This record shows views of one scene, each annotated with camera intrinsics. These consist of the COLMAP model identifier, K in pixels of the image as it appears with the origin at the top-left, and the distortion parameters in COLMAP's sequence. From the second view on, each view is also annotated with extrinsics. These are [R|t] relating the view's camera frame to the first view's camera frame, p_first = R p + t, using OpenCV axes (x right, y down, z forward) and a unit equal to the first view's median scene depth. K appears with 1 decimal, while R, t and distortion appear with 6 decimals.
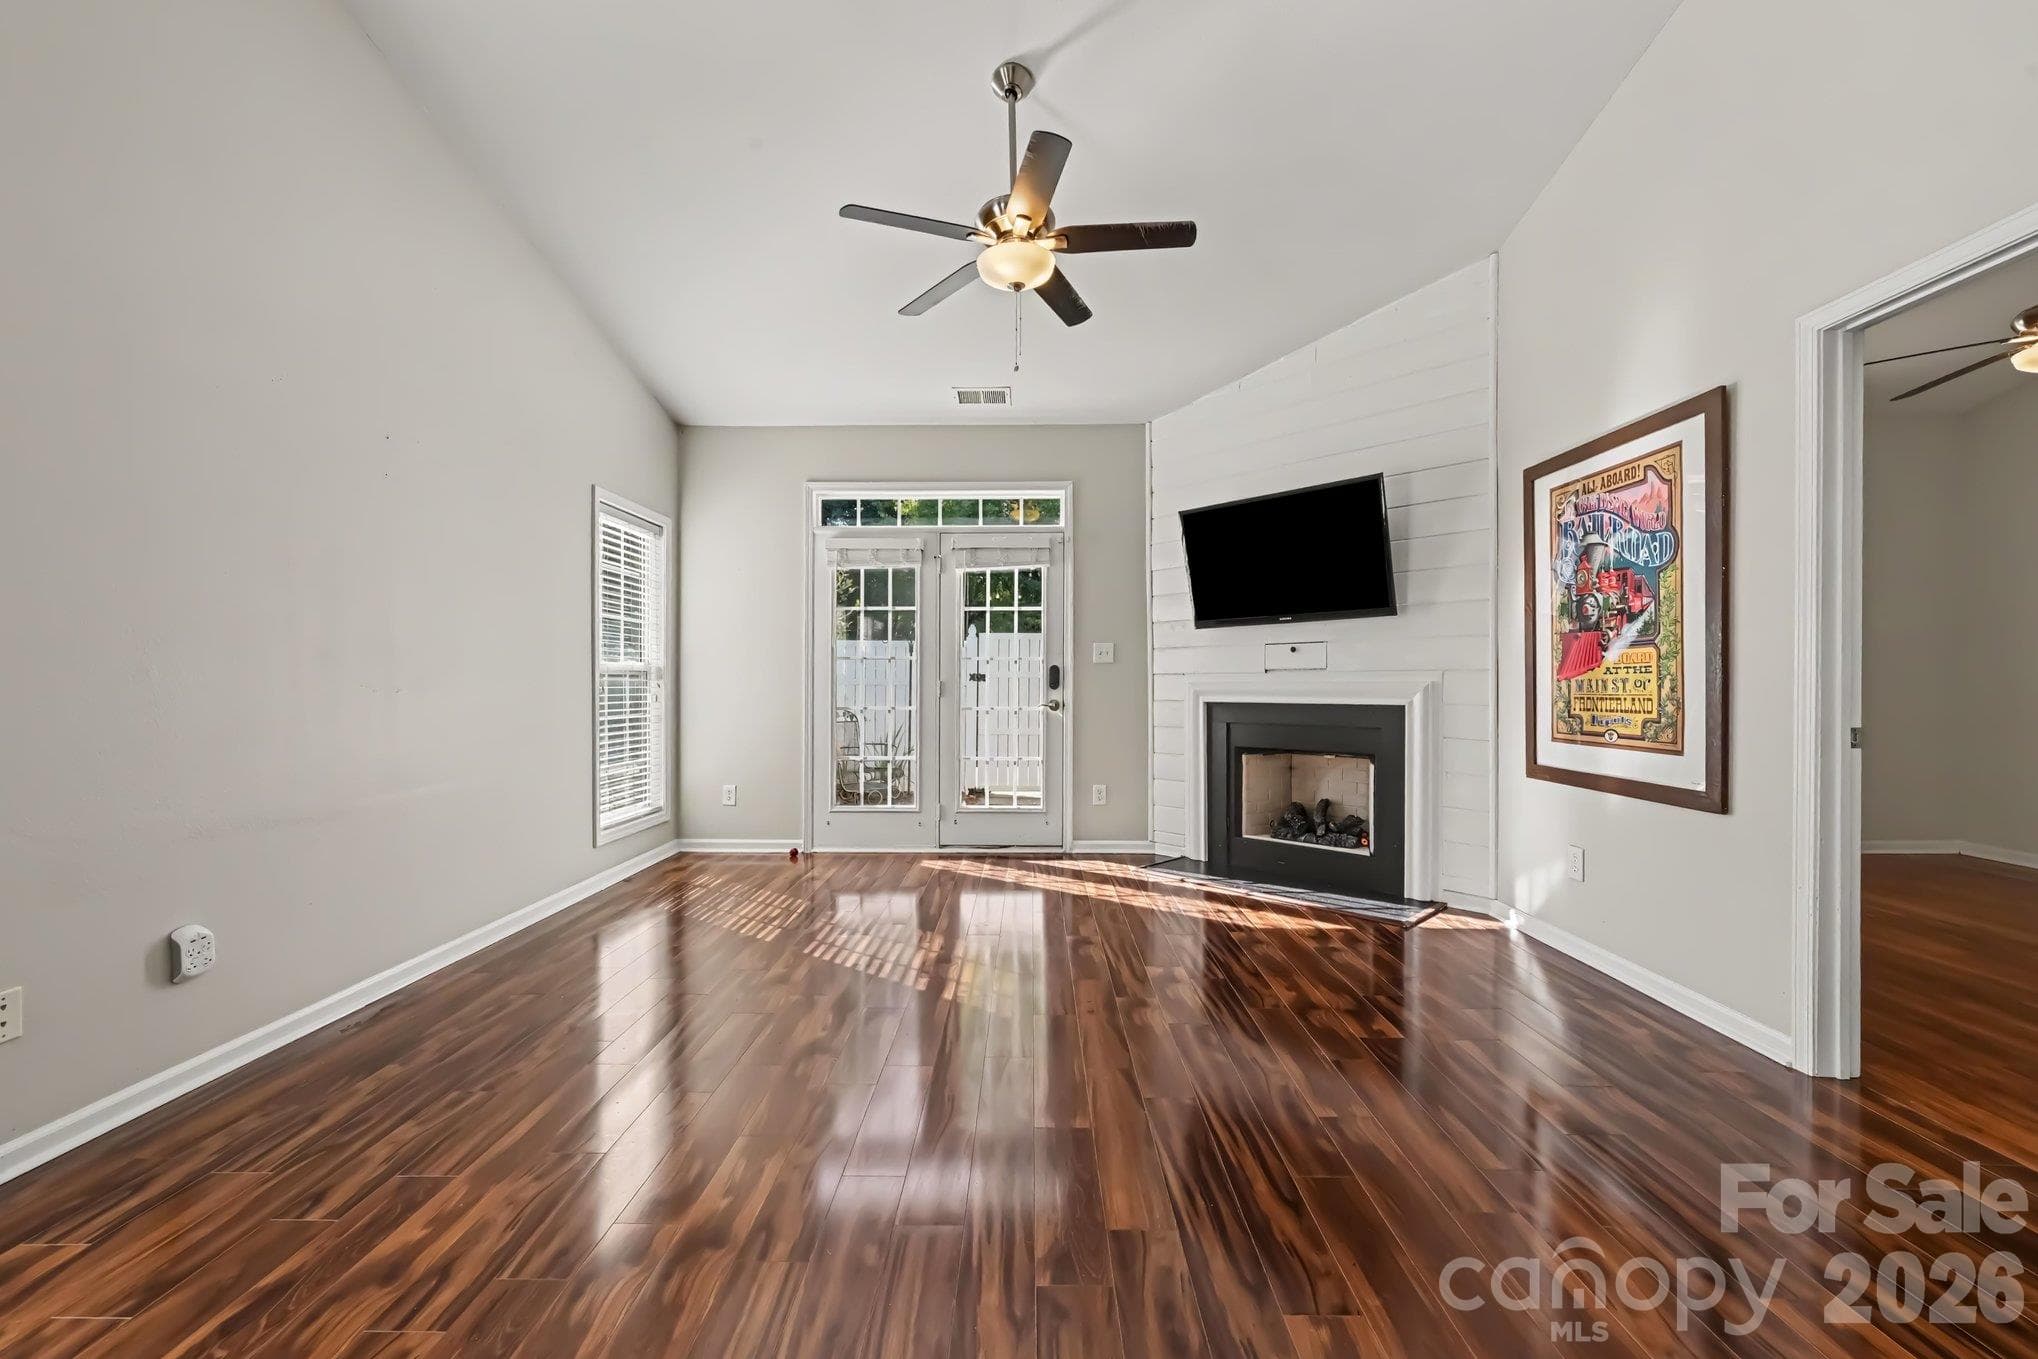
lens RADIAL K [[804.6, 0, 1016.9], [0, 804.6, 652.3], [0, 0, 1]] dist [0.010764, 0.000035]
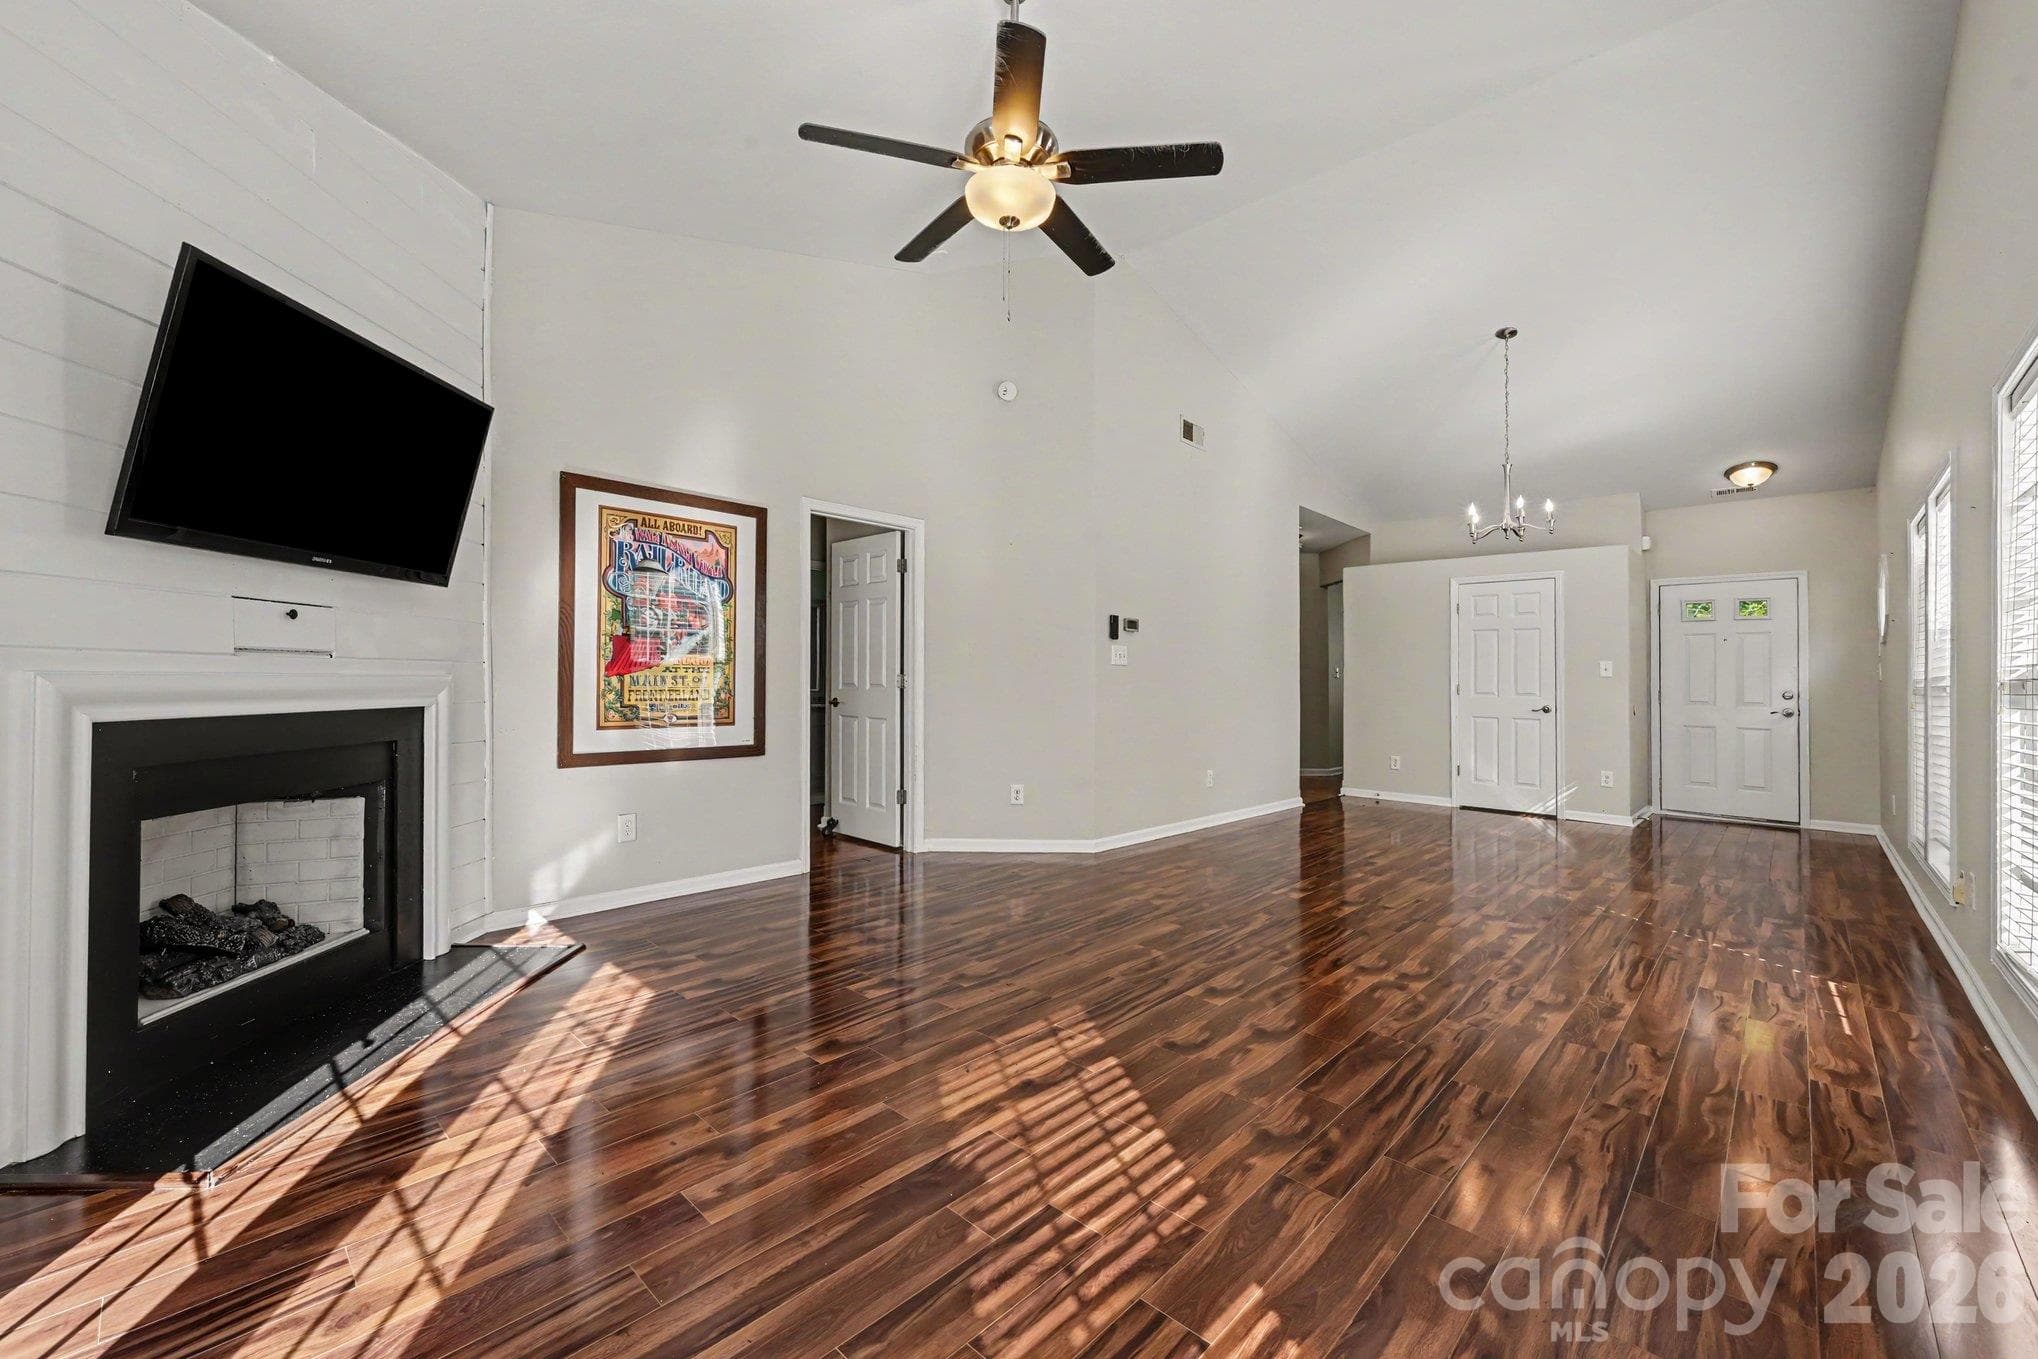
lens RADIAL K [[824.5, 0, 980.4], [0, 824.5, 672.3], [0, 0, 1]] dist [0.000261, -0.012575]
pose [[-0.717679, 0.004418, 0.696360, -0.527942], [-0.032695, 0.998663, -0.040033, 0.059497], [-0.695606, -0.051498, -0.716575, 1.488367]]
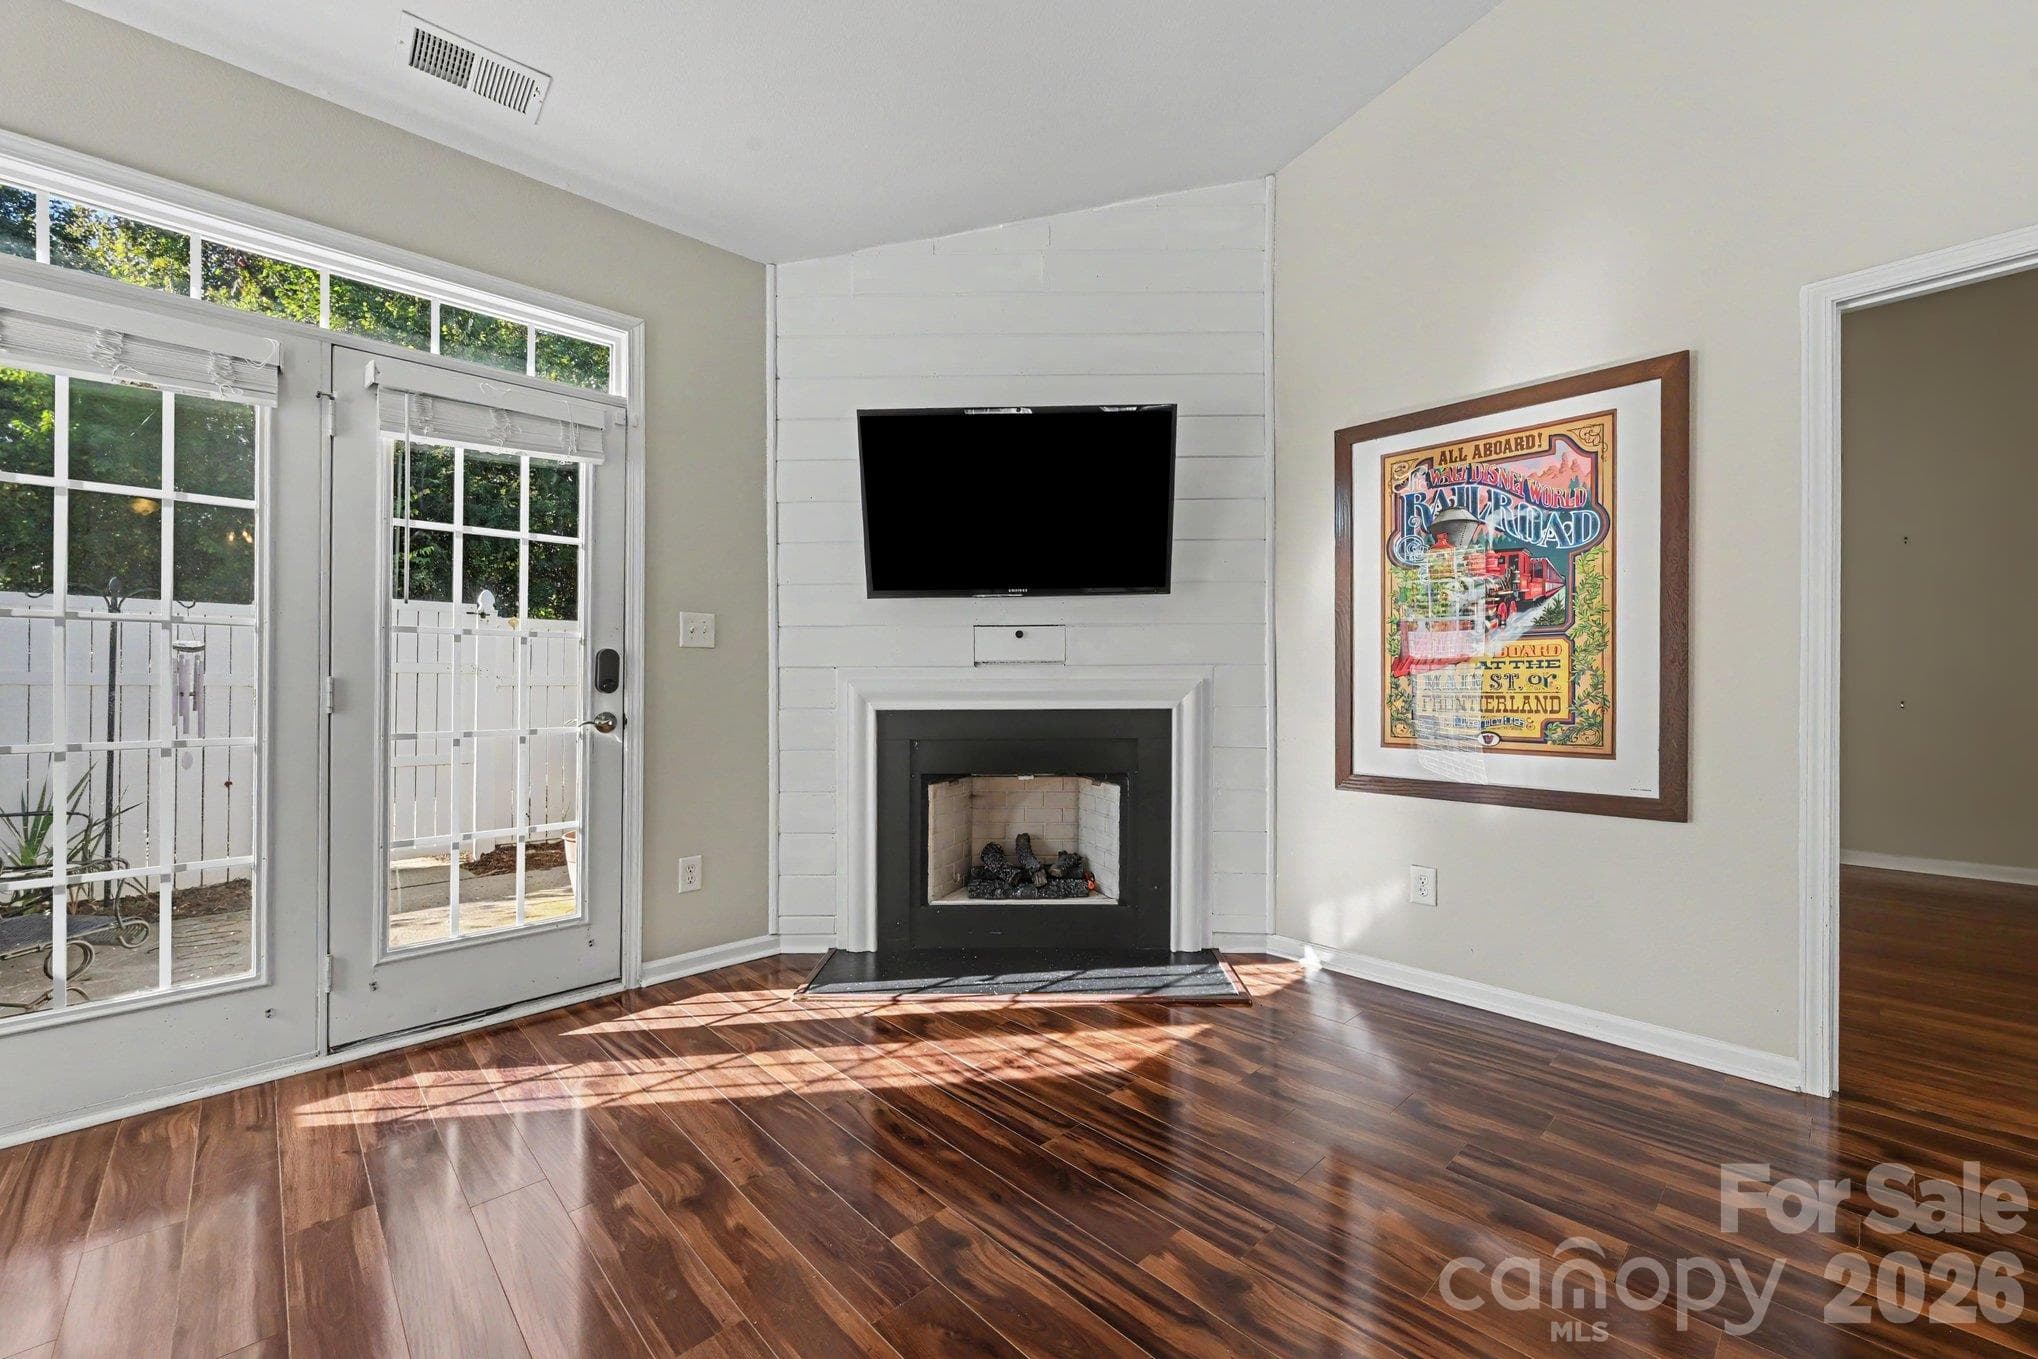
lens RADIAL K [[796.7, 0, 1024.3], [0, 796.7, 670.4], [0, 0, 1]] dist [-0.008017, -0.000143]
pose [[0.707255, 0.008488, 0.706907, -0.215547], [-0.024264, 0.999630, 0.012273, 0.027585], [-0.706542, -0.025833, 0.707200, 0.686732]]
